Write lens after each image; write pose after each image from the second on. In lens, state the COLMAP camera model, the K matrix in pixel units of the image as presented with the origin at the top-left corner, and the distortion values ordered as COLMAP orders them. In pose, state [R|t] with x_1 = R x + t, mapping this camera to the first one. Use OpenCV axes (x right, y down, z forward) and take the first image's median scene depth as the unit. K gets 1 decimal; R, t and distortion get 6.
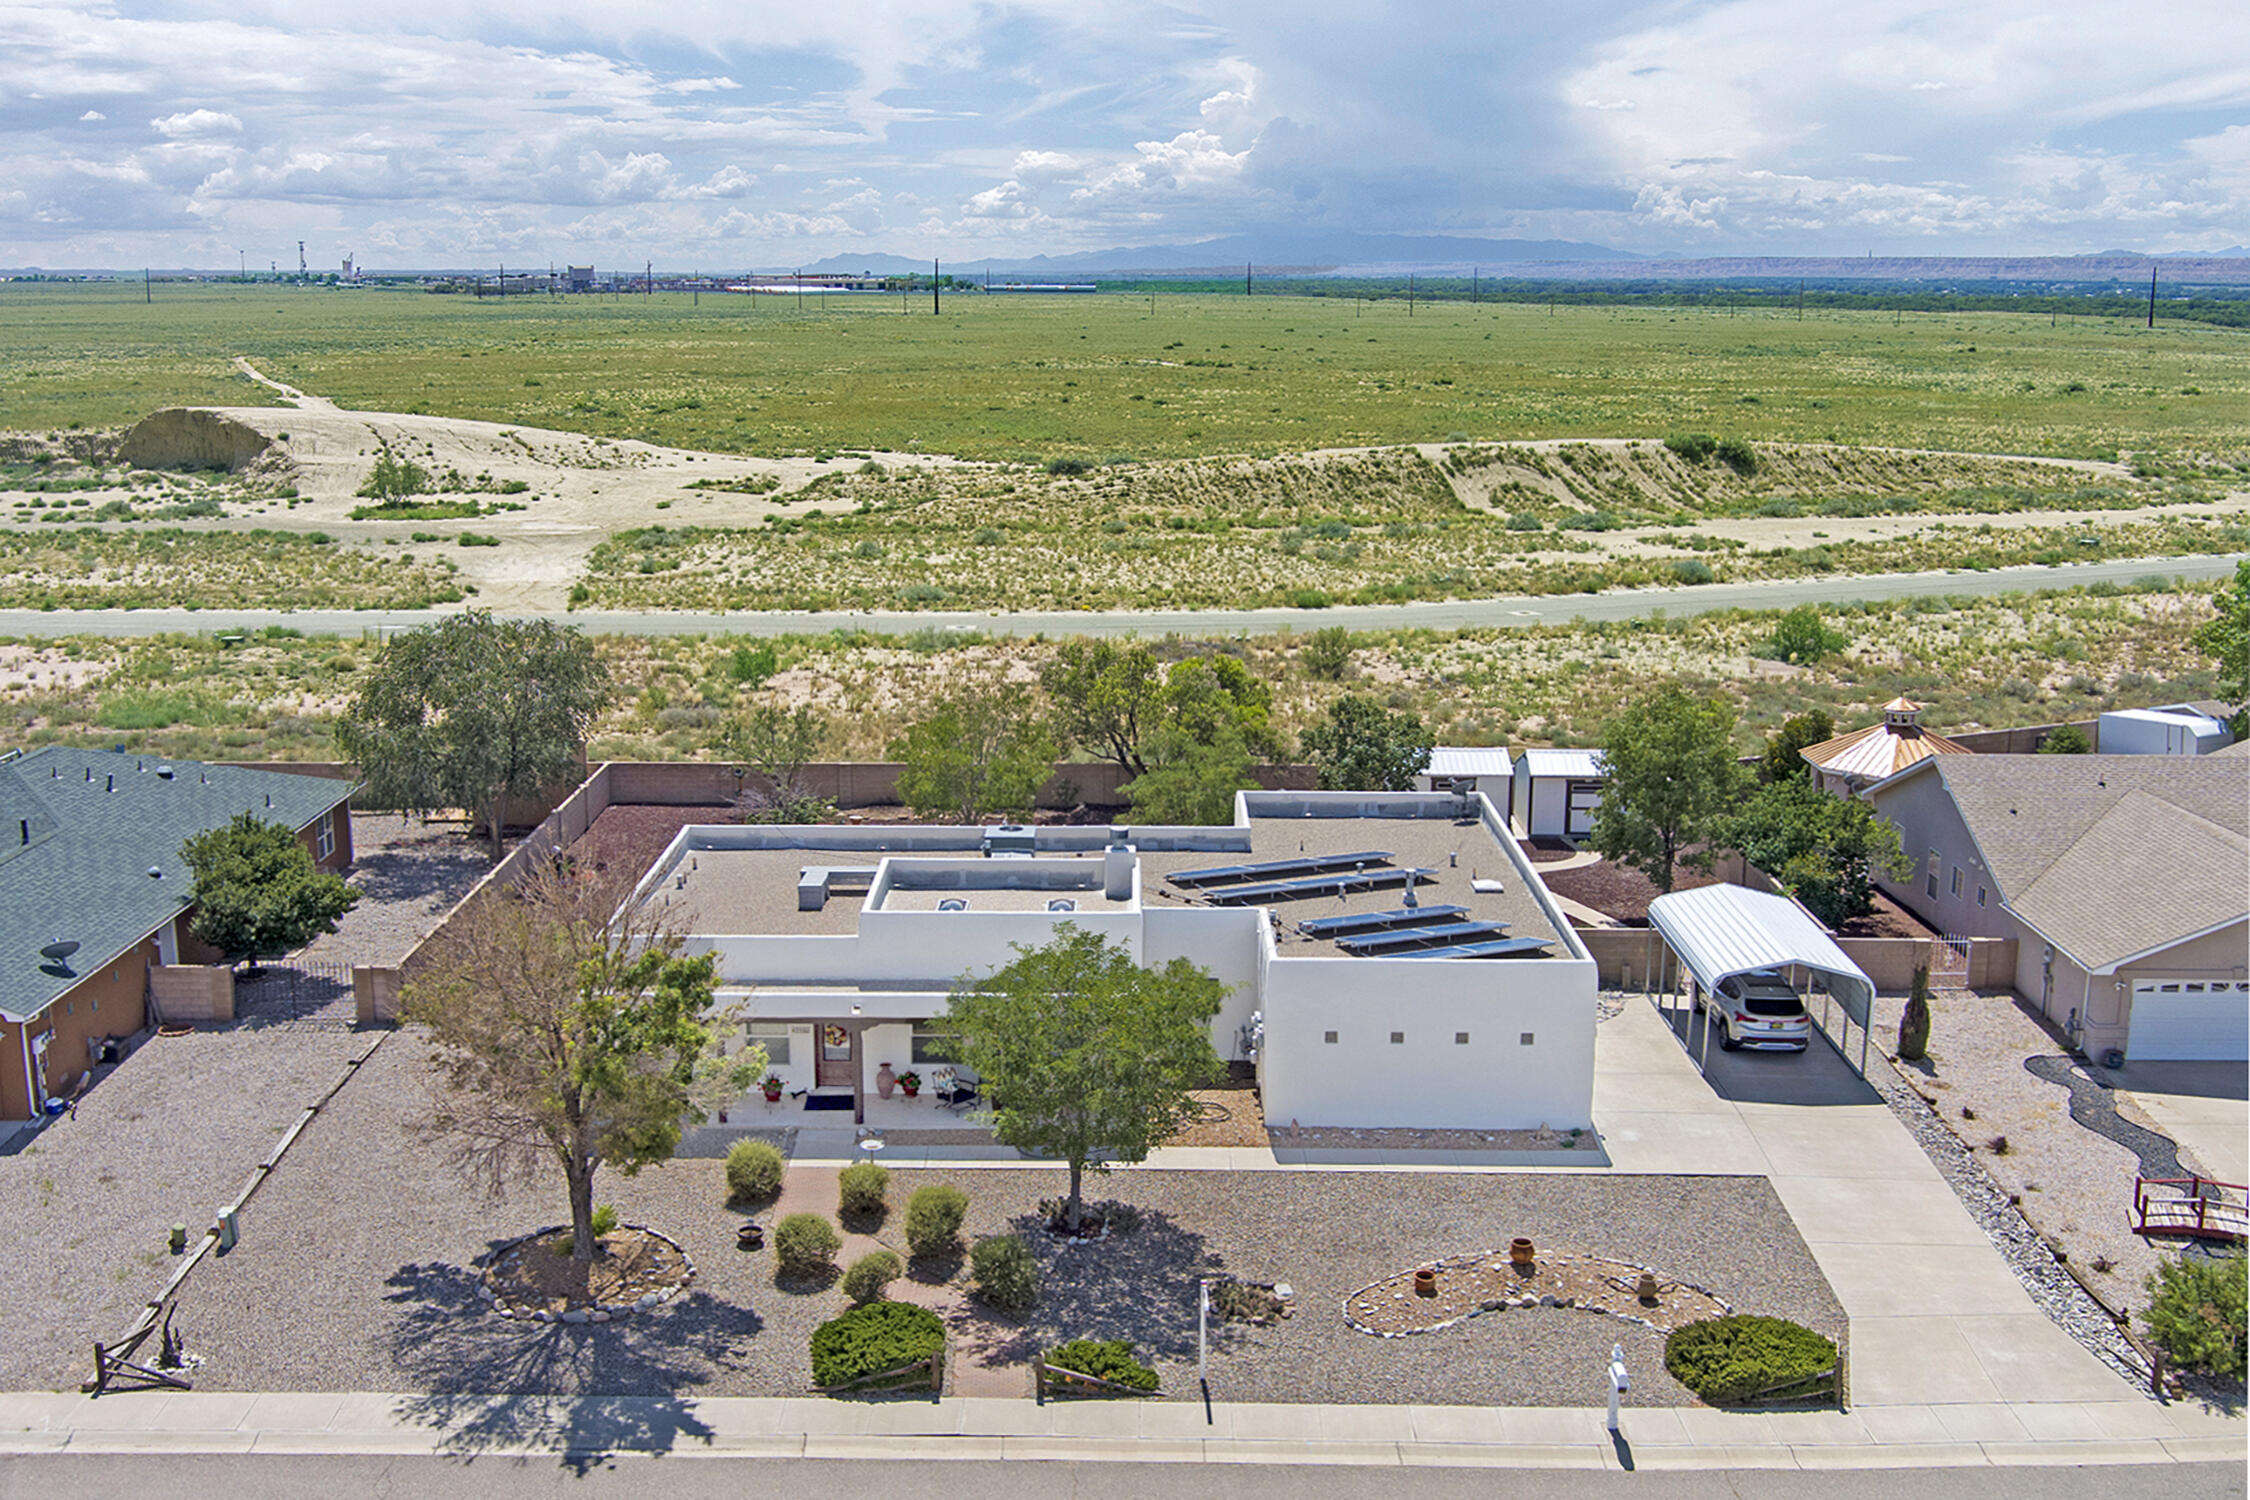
lens RADIAL K [[2013.9, 0, 1125.0], [0, 2013.9, 750.0], [0, 0, 1]] dist [-0.006022, 0.004718]
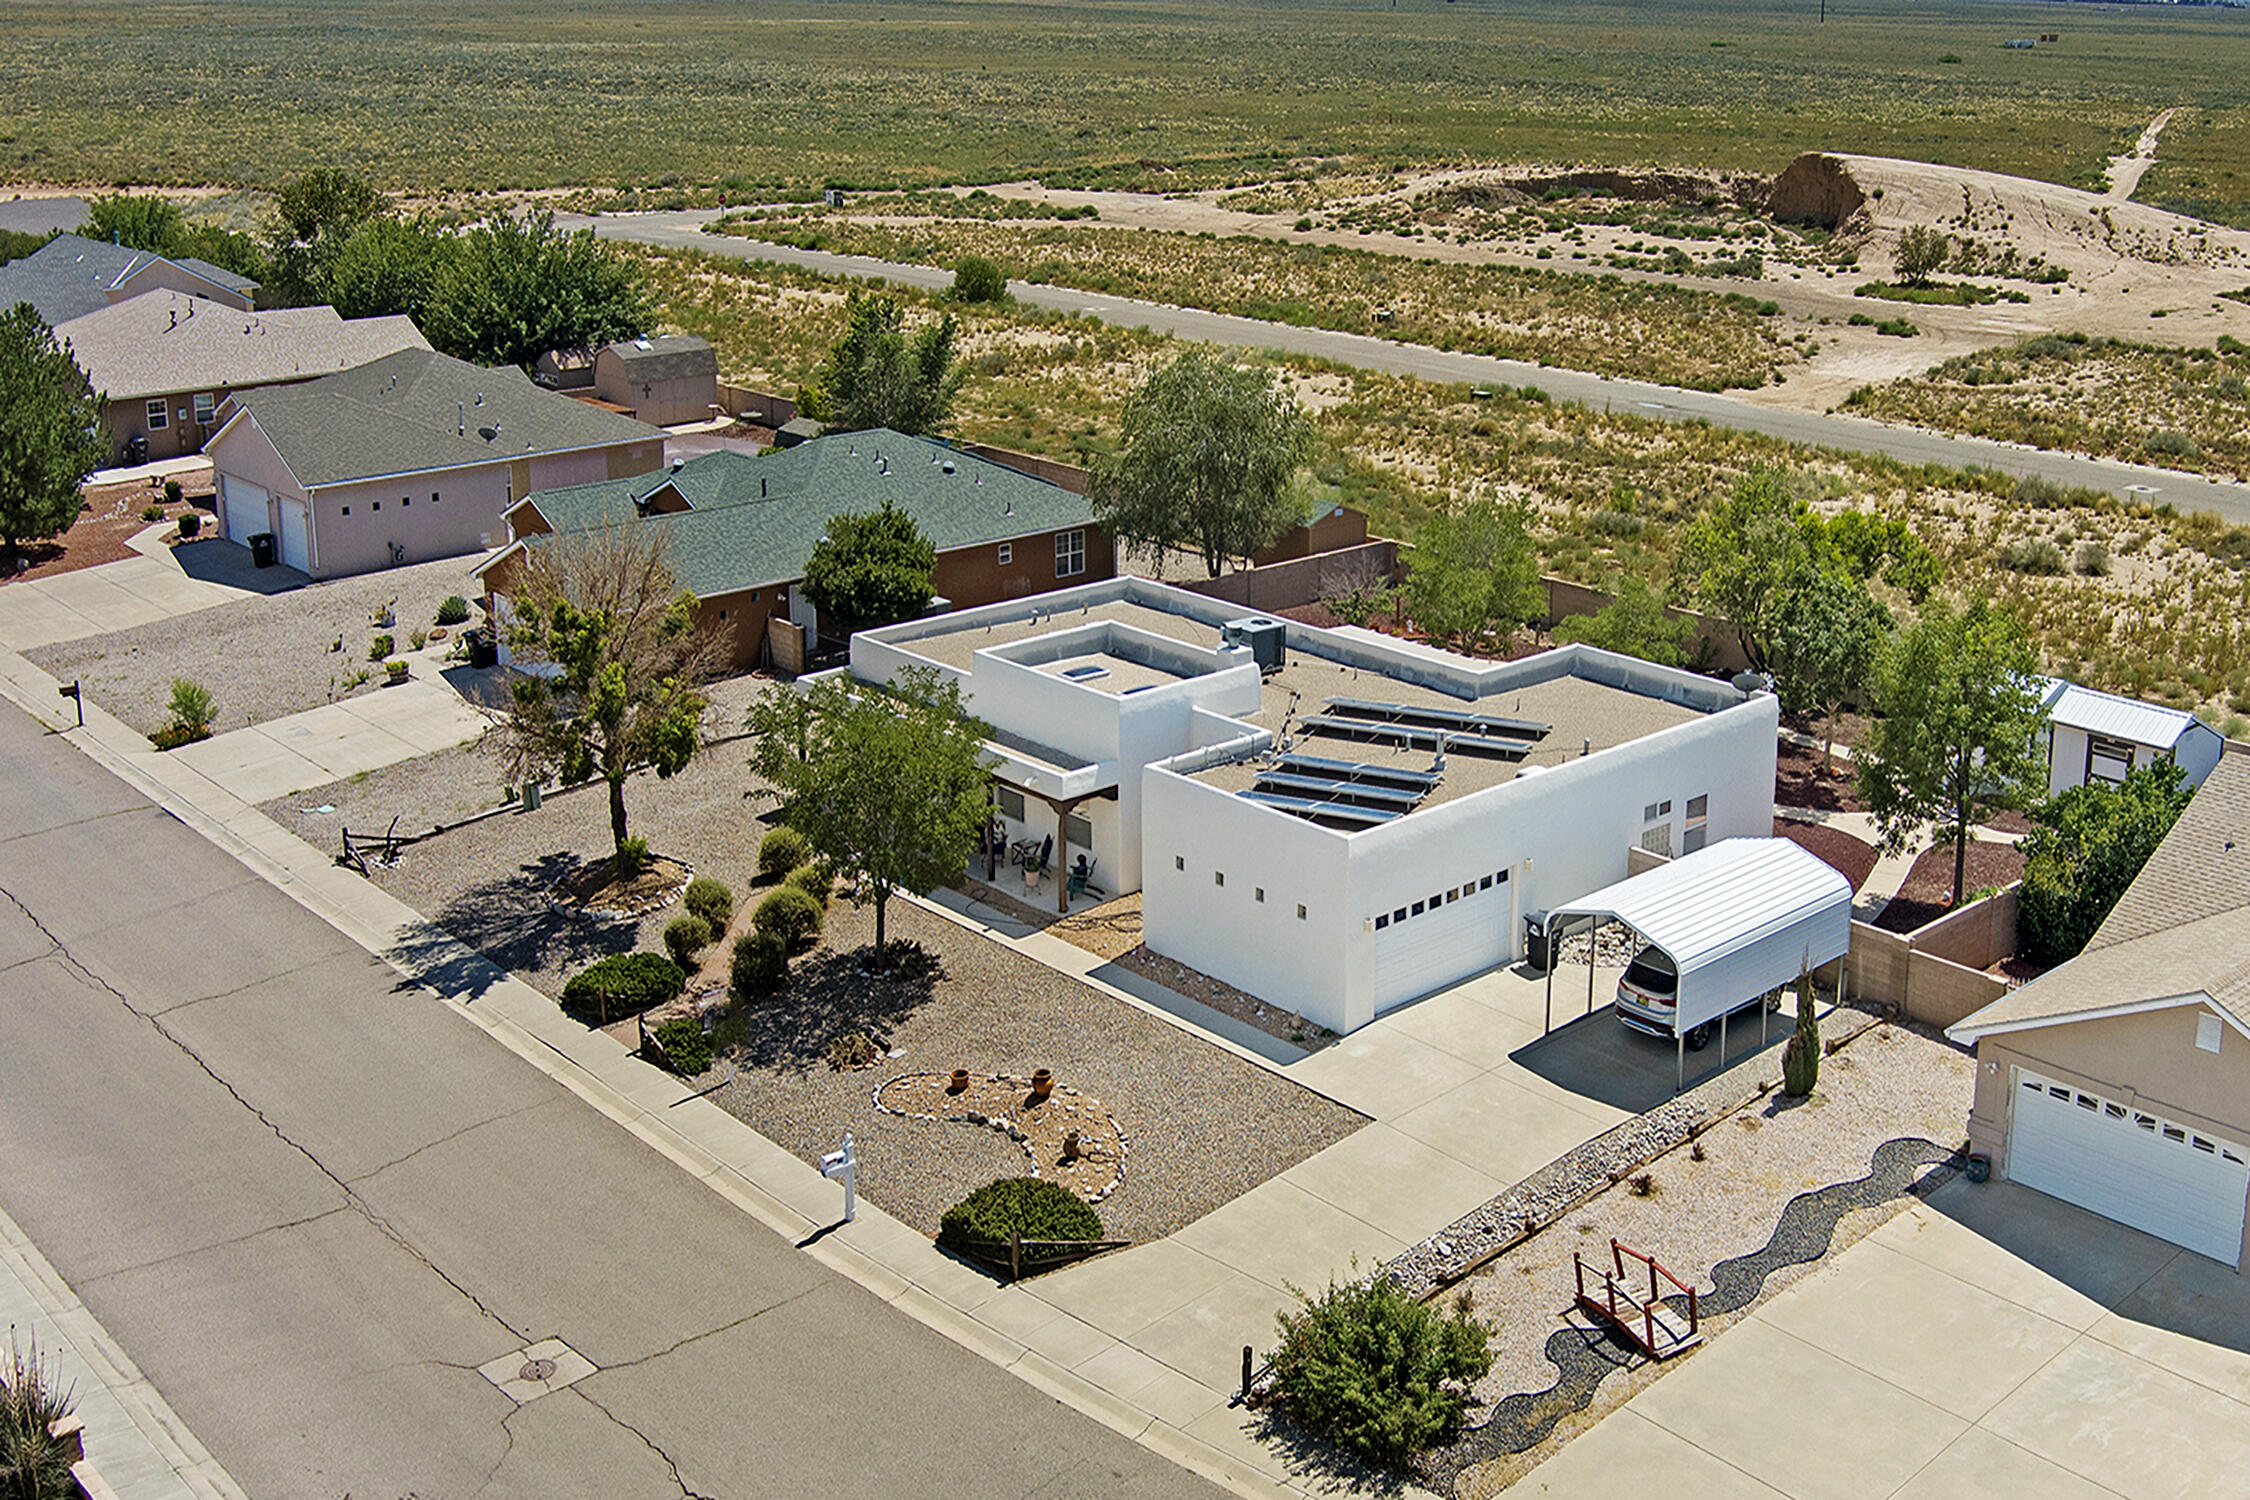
lens RADIAL K [[2527.9, 0, 1125.0], [0, 2527.9, 750.0], [0, 0, 1]] dist [-0.124616, 0.003045]
pose [[0.705078, 0.219163, -0.674413, 0.839619], [-0.177584, 0.975309, 0.131286, -0.052340], [0.686534, 0.027198, 0.726588, 0.152252]]
